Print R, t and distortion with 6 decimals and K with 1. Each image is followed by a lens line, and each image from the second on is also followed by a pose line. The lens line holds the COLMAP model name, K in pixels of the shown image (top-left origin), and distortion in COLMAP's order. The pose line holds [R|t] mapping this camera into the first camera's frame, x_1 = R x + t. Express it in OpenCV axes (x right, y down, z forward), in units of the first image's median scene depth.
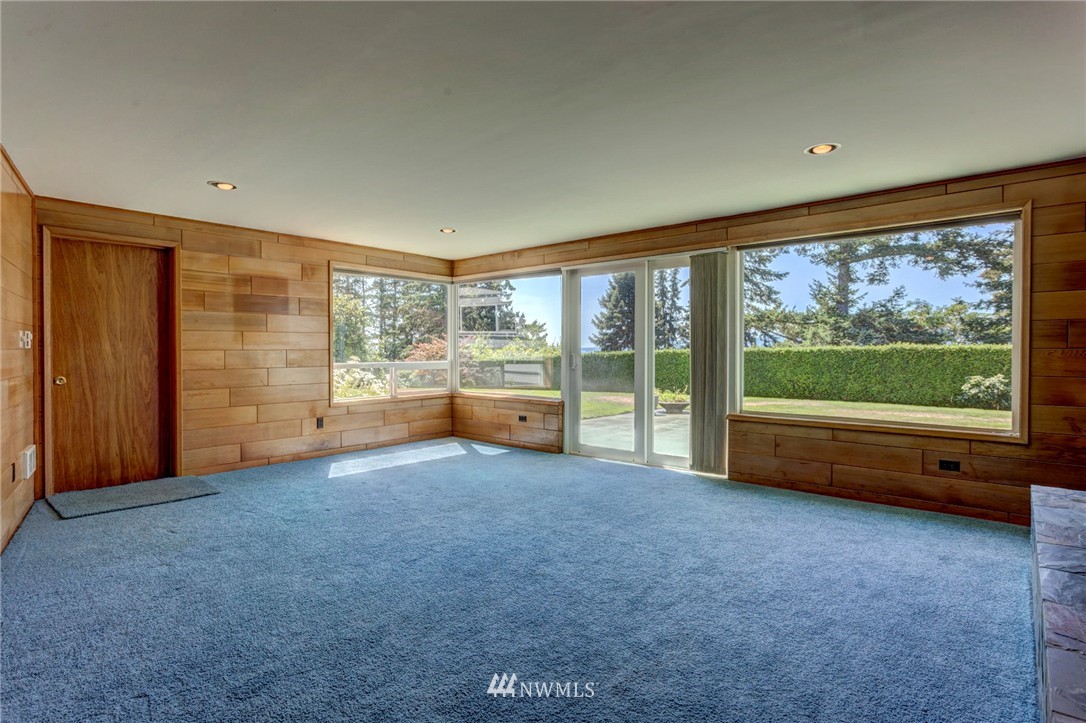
lens RADIAL K [[567.4, 0, 540.7], [0, 567.4, 355.0], [0, 0, 1]] dist [-0.001235, 0.000660]
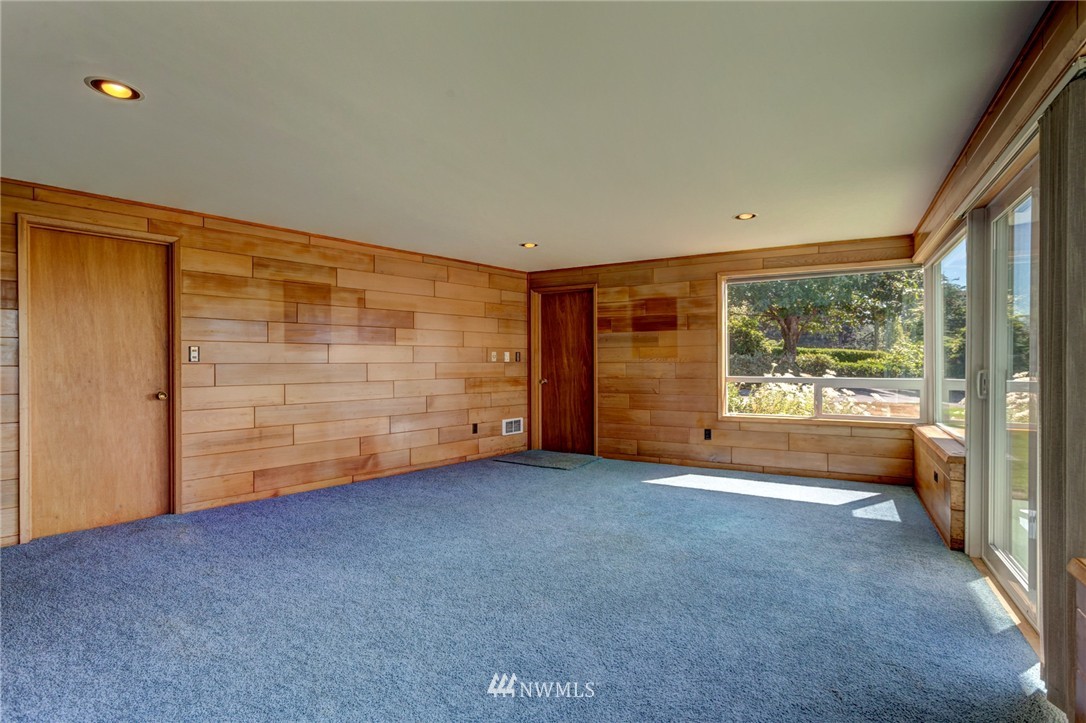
lens RADIAL K [[524.1, 0, 540.6], [0, 524.1, 364.0], [0, 0, 1]] dist [-0.000639, 0.002203]
pose [[0.187853, 0.003860, -0.982190, 0.532161], [-0.008124, 0.999964, 0.002376, -0.007135], [0.982164, 0.007533, 0.187878, 0.589095]]
